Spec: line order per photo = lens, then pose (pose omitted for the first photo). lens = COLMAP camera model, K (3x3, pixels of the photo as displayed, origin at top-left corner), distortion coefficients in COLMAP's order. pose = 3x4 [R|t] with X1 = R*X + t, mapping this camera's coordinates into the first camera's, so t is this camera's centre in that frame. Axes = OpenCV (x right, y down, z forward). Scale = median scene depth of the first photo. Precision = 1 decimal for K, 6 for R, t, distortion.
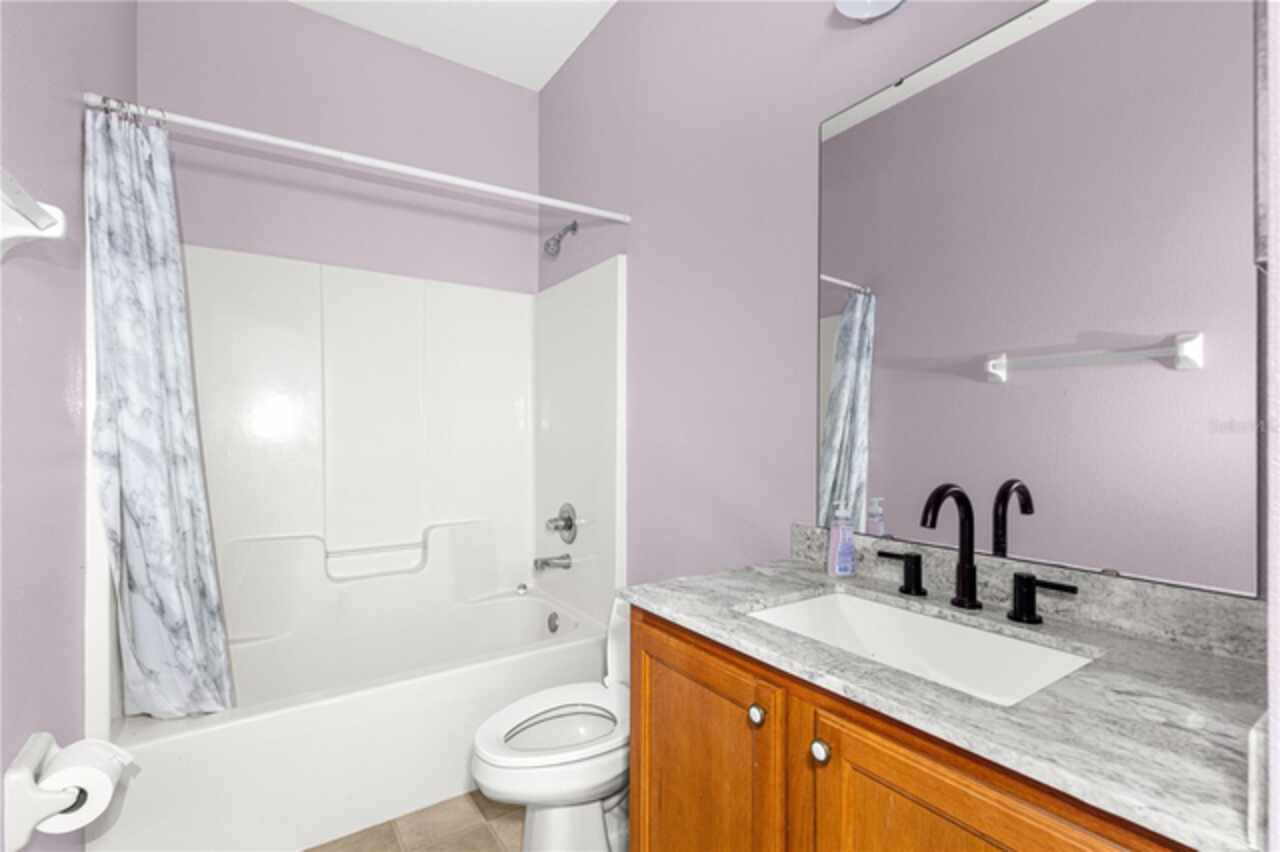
lens RADIAL K [[587.4, 0, 643.4], [0, 587.4, 436.3], [0, 0, 1]] dist [0.000710, 0.000347]
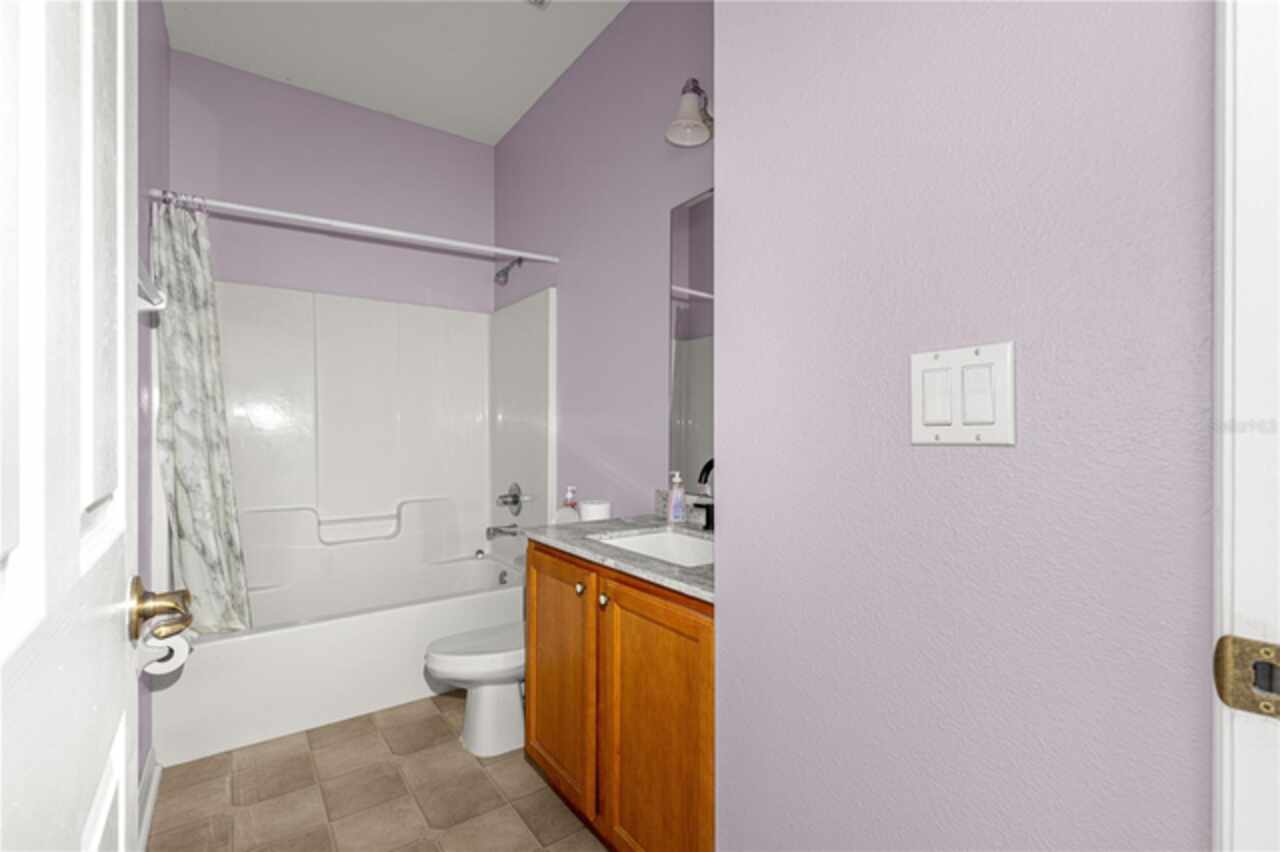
lens RADIAL K [[581.5, 0, 646.3], [0, 581.5, 431.4], [0, 0, 1]] dist [0.001846, -0.000148]
pose [[0.999627, -0.001833, 0.027267, 0.207589], [0.001834, 0.999998, -0.000027, 0.008790], [-0.027267, 0.000077, 0.999628, -0.430552]]
